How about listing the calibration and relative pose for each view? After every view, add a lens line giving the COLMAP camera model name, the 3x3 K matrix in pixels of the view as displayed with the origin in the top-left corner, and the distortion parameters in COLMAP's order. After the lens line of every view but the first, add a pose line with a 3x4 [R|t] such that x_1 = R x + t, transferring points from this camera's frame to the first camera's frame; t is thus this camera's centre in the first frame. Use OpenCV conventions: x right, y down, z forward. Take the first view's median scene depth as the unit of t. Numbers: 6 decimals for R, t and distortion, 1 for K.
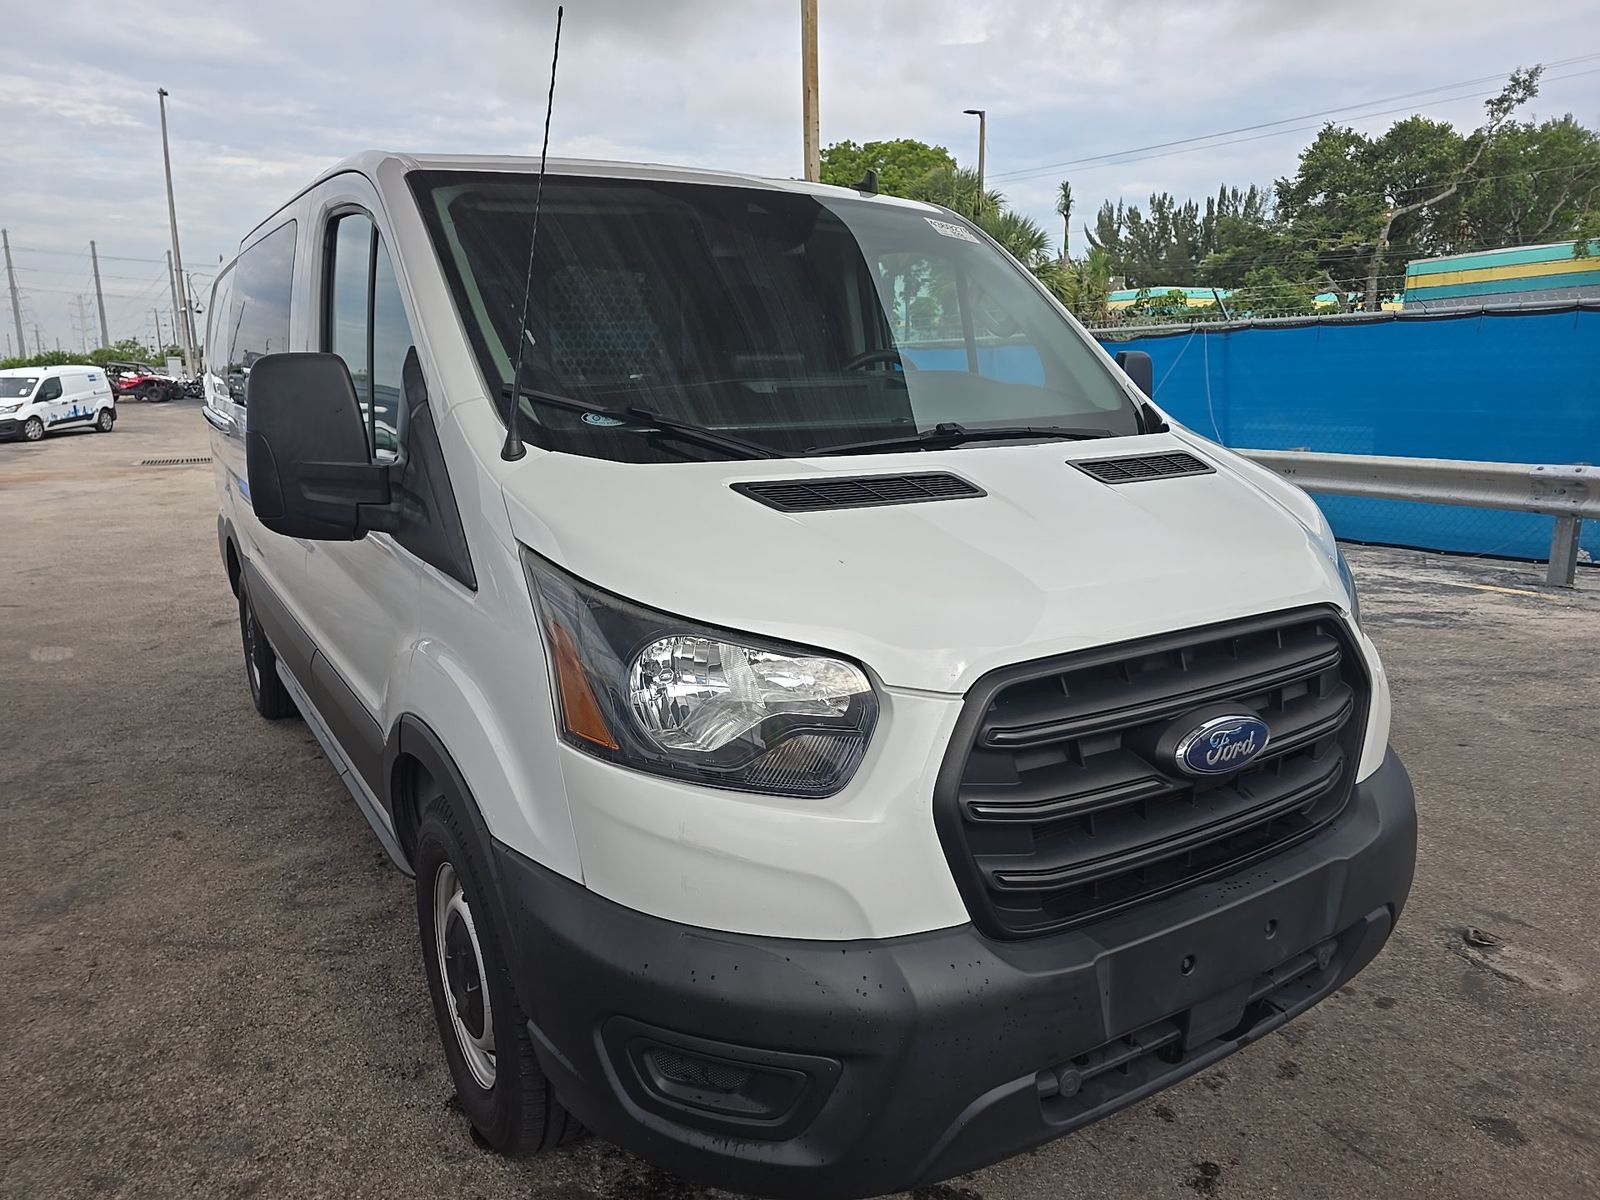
lens RADIAL K [[1078.0, 0, 800.0], [0, 1078.0, 600.0], [0, 0, 1]] dist [0.067269, -0.061904]
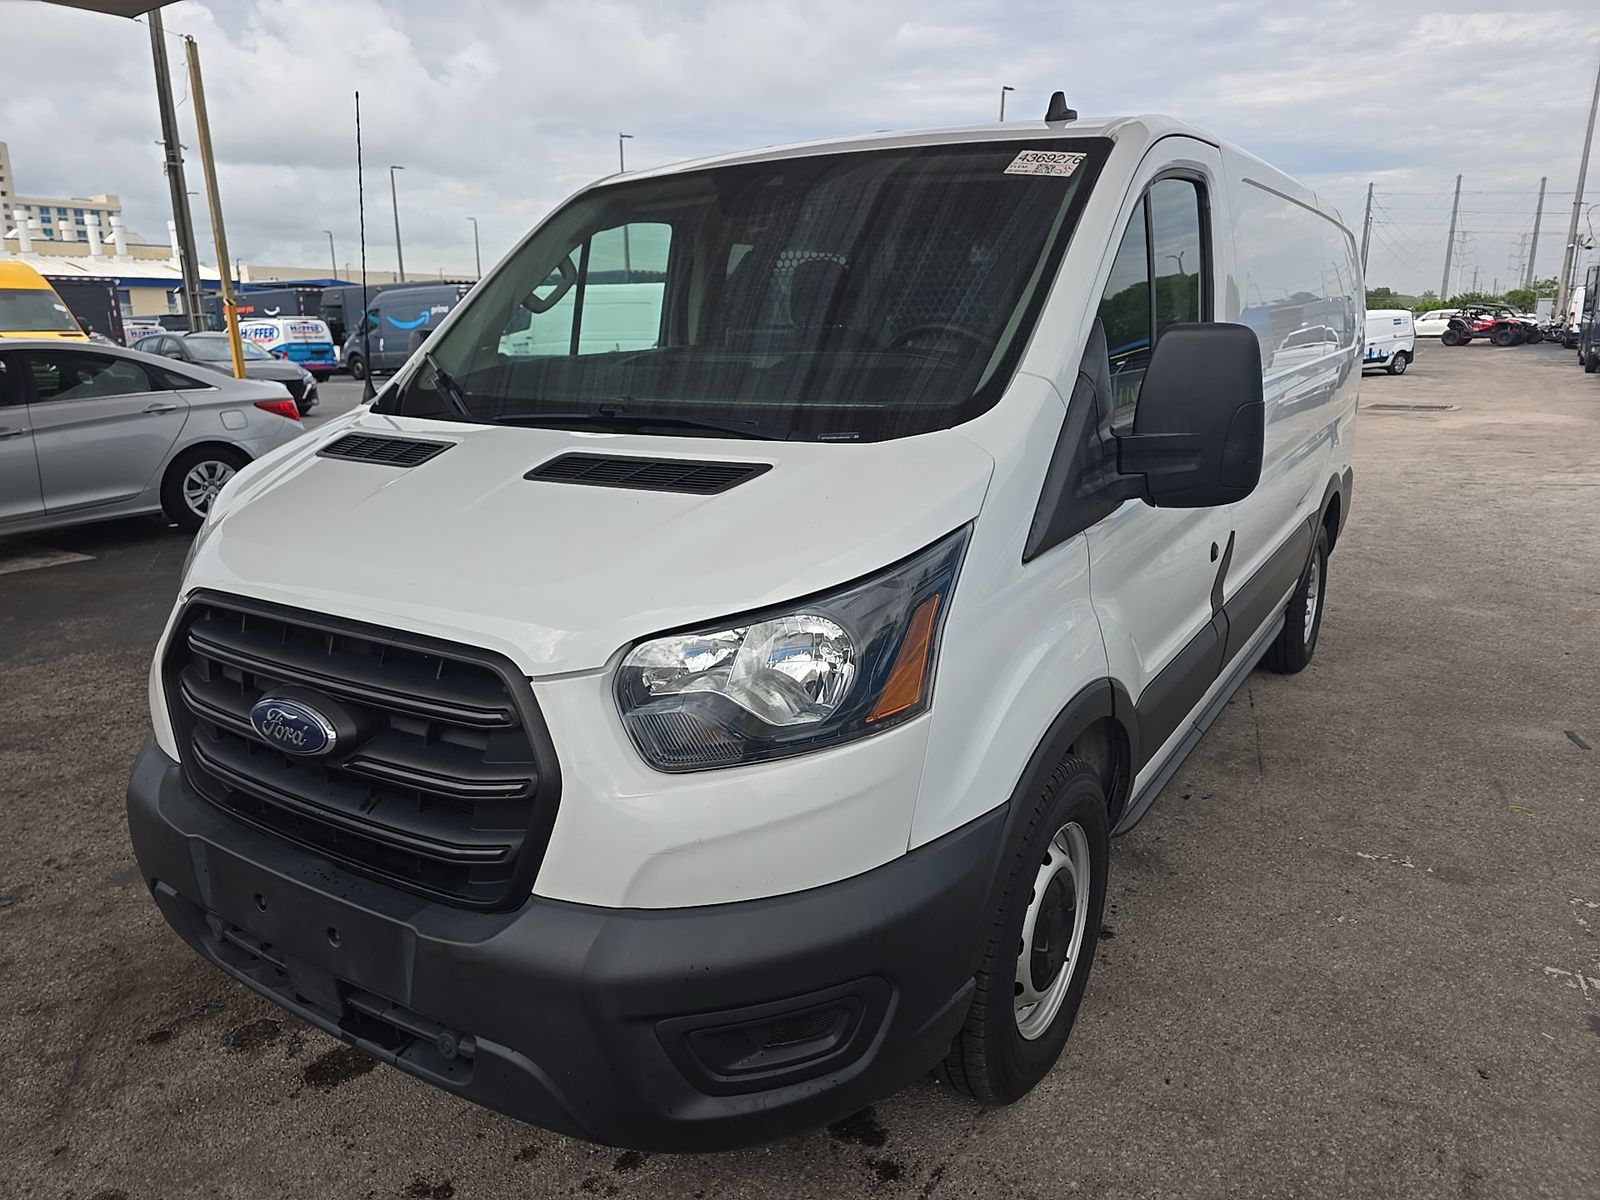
lens RADIAL K [[1078.0, 0, 800.0], [0, 1078.0, 600.0], [0, 0, 1]] dist [0.067269, -0.061904]
pose [[0.432949, 0.231228, -0.871257, 0.914814], [-0.186627, 0.968591, 0.164320, -0.152573], [0.881887, 0.091458, 0.462504, 0.580318]]
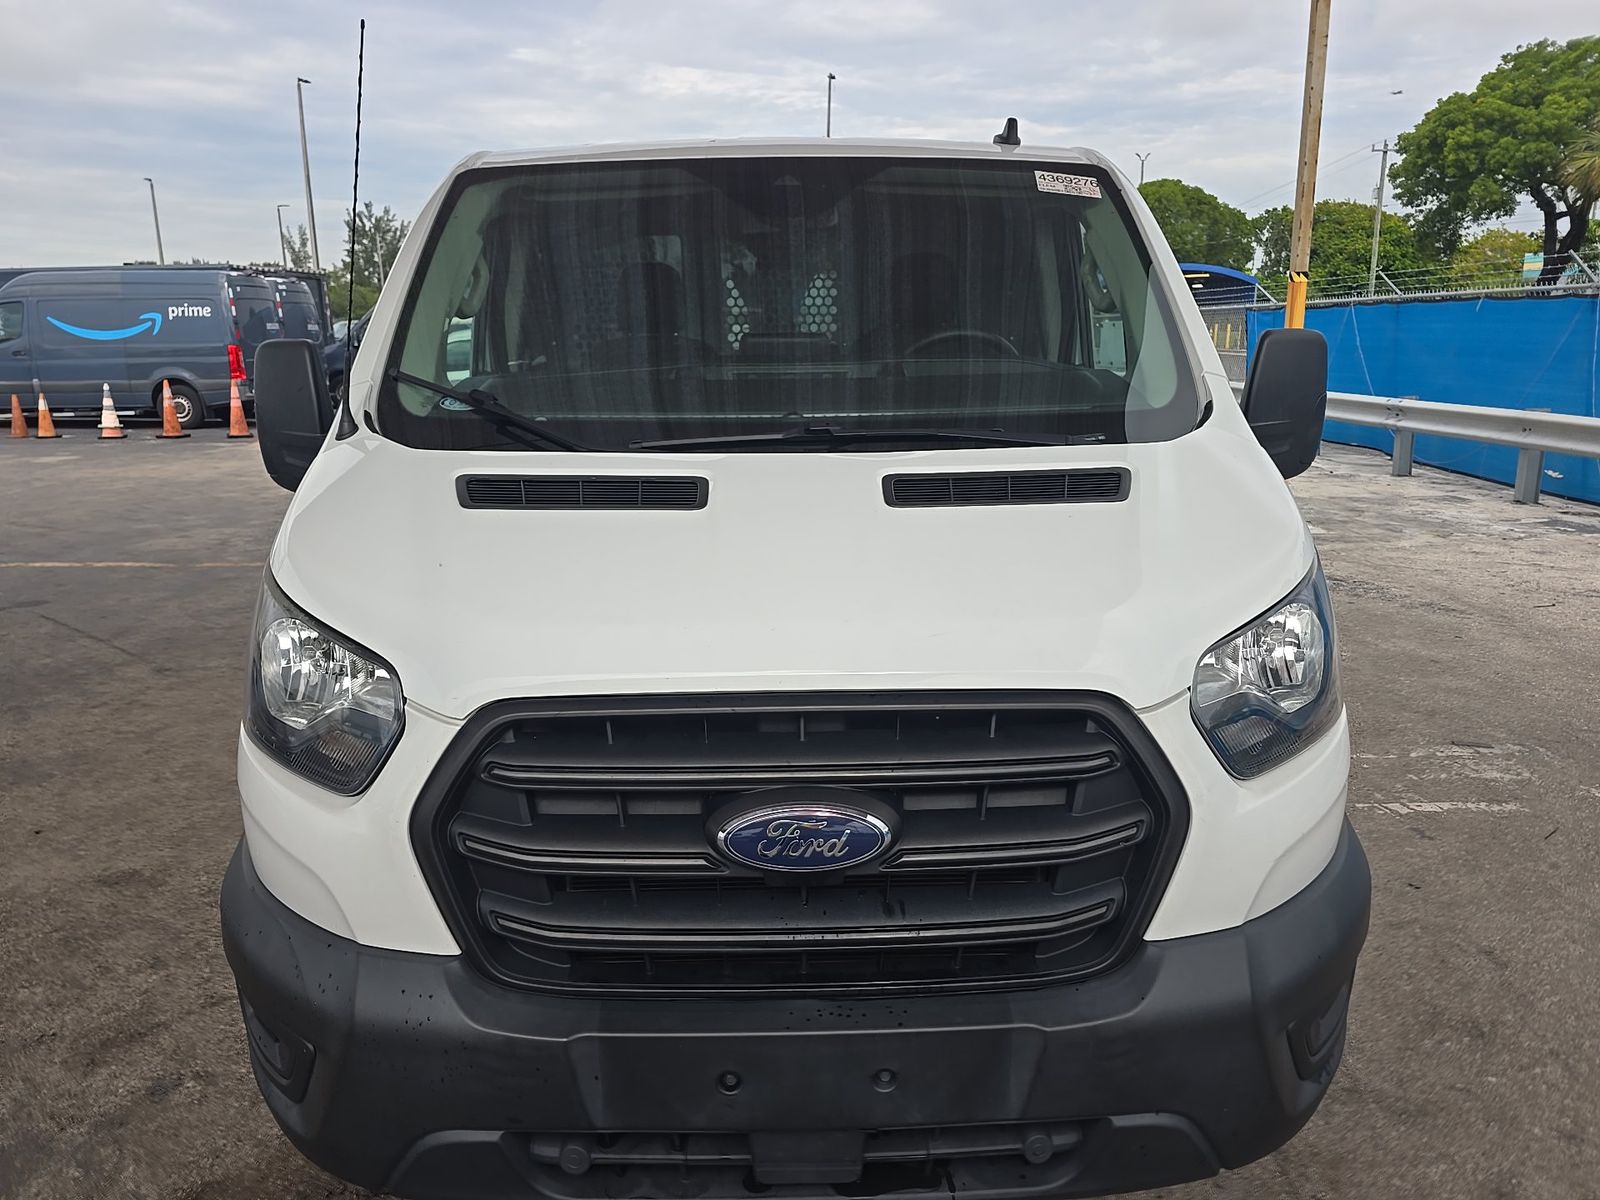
lens RADIAL K [[1084.9, 0, 791.5], [0, 1084.9, 599.2], [0, 0, 1]] dist [0.075556, -0.067861]
pose [[0.859976, 0.126648, -0.494370, 0.468386], [-0.108367, 0.991944, 0.065608, -0.060759], [0.498697, -0.002848, 0.866772, 0.170732]]
